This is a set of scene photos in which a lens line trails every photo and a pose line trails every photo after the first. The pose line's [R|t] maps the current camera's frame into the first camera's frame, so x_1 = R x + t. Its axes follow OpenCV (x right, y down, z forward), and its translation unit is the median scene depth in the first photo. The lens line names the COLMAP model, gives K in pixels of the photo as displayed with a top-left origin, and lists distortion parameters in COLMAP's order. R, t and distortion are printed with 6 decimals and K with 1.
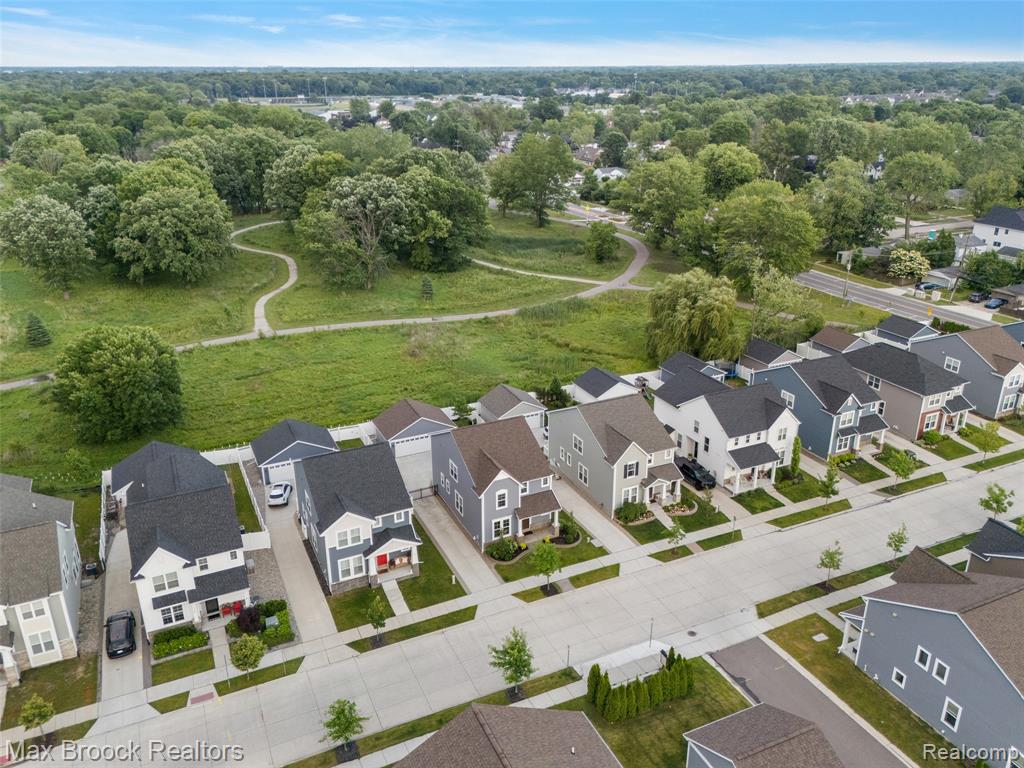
lens RADIAL K [[777.3, 0, 526.6], [0, 777.3, 384.4], [0, 0, 1]] dist [0.071572, -0.077190]
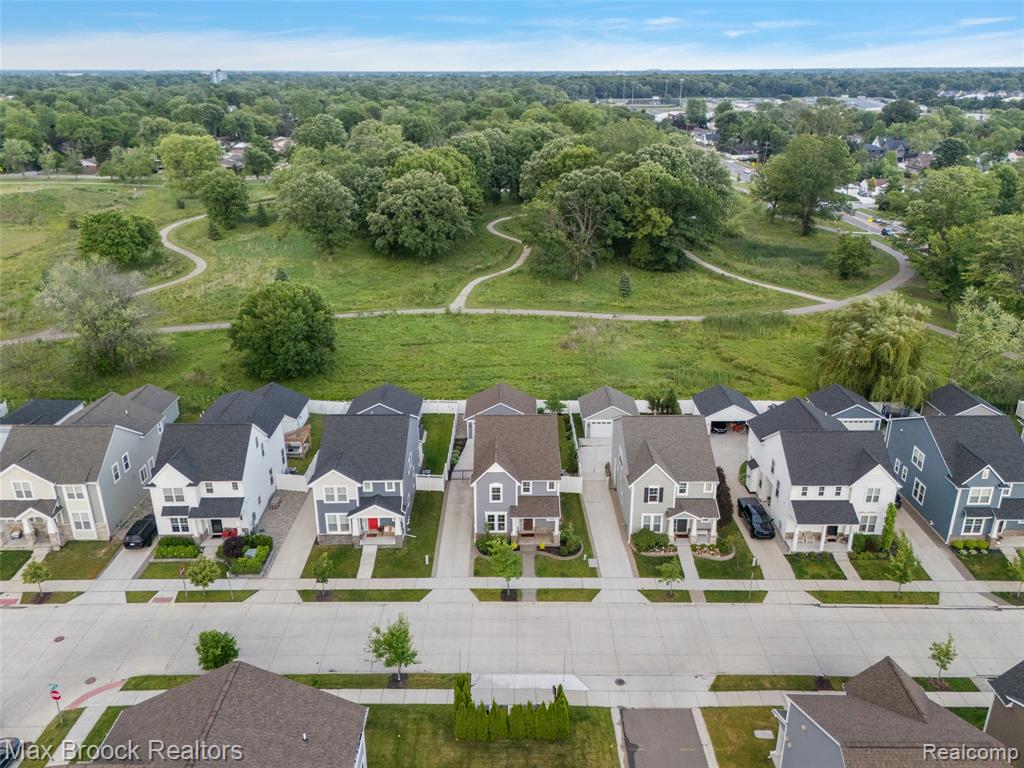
lens RADIAL K [[777.3, 0, 526.6], [0, 777.3, 384.4], [0, 0, 1]] dist [0.071572, -0.077190]
pose [[0.905552, 0.158167, -0.393648, 0.308755], [-0.159349, 0.986769, 0.029913, -0.017987], [0.393170, 0.035640, 0.918775, 0.099406]]
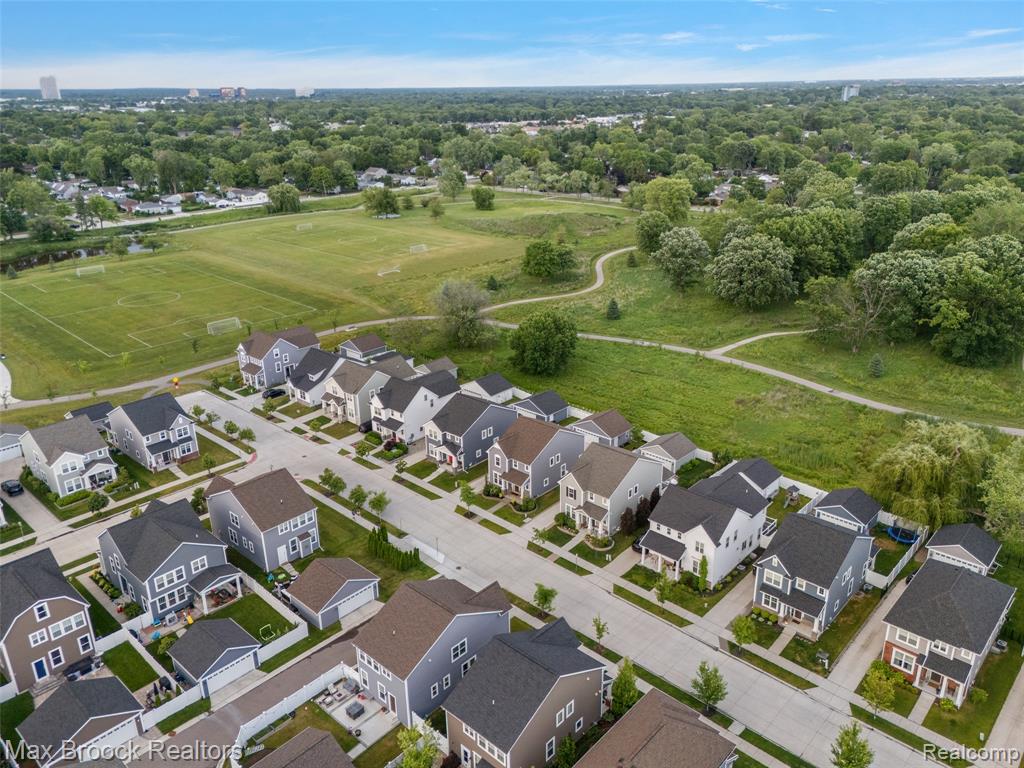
lens RADIAL K [[777.3, 0, 526.6], [0, 777.3, 384.4], [0, 0, 1]] dist [0.071572, -0.077190]
pose [[0.373329, 0.330218, -0.866938, 1.138307], [-0.335897, 0.919212, 0.205482, -0.298349], [0.864753, 0.214490, 0.454088, 0.240016]]
